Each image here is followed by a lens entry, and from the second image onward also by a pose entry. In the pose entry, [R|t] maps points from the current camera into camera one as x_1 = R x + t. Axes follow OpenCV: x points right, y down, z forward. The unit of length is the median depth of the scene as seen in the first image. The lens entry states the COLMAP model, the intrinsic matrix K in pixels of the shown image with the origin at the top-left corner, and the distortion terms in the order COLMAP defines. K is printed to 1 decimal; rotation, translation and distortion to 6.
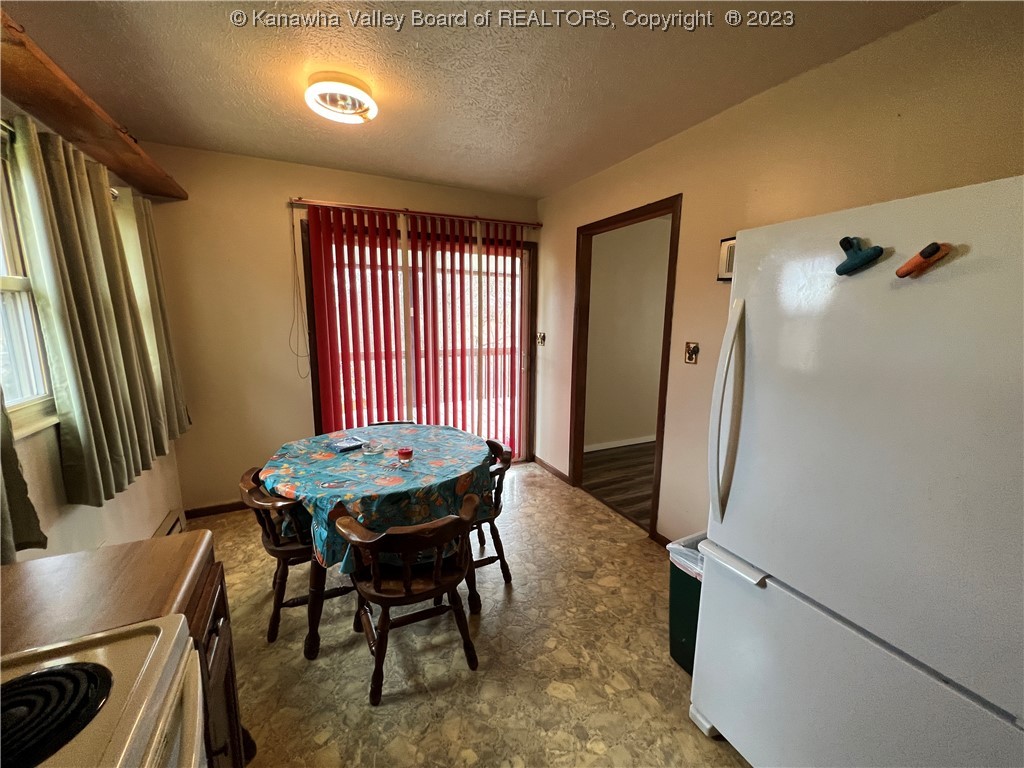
lens RADIAL K [[406.1, 0, 512.1], [0, 406.1, 388.6], [0, 0, 1]] dist [-0.006818, 0.000385]
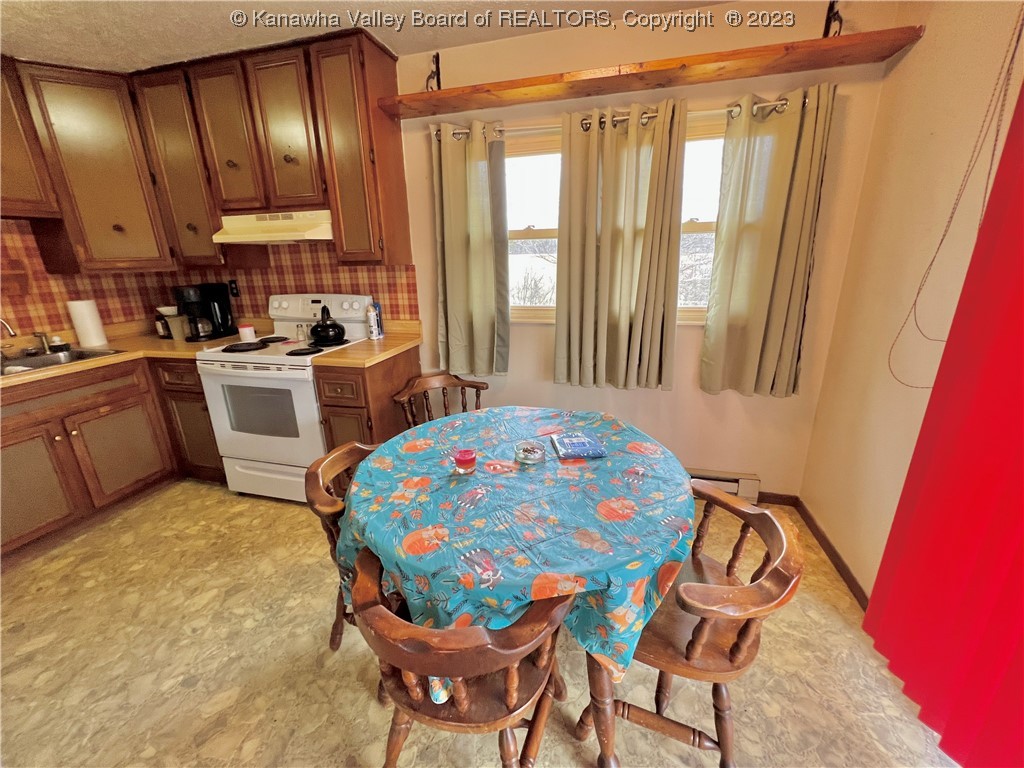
lens RADIAL K [[406.1, 0, 513.1], [0, 406.1, 386.6], [0, 0, 1]] dist [-0.006818, 0.000385]
pose [[-0.658526, 0.222936, -0.718779, 0.168323], [-0.118984, 0.912258, 0.391955, -0.263500], [0.743093, 0.343636, -0.574220, 1.629678]]
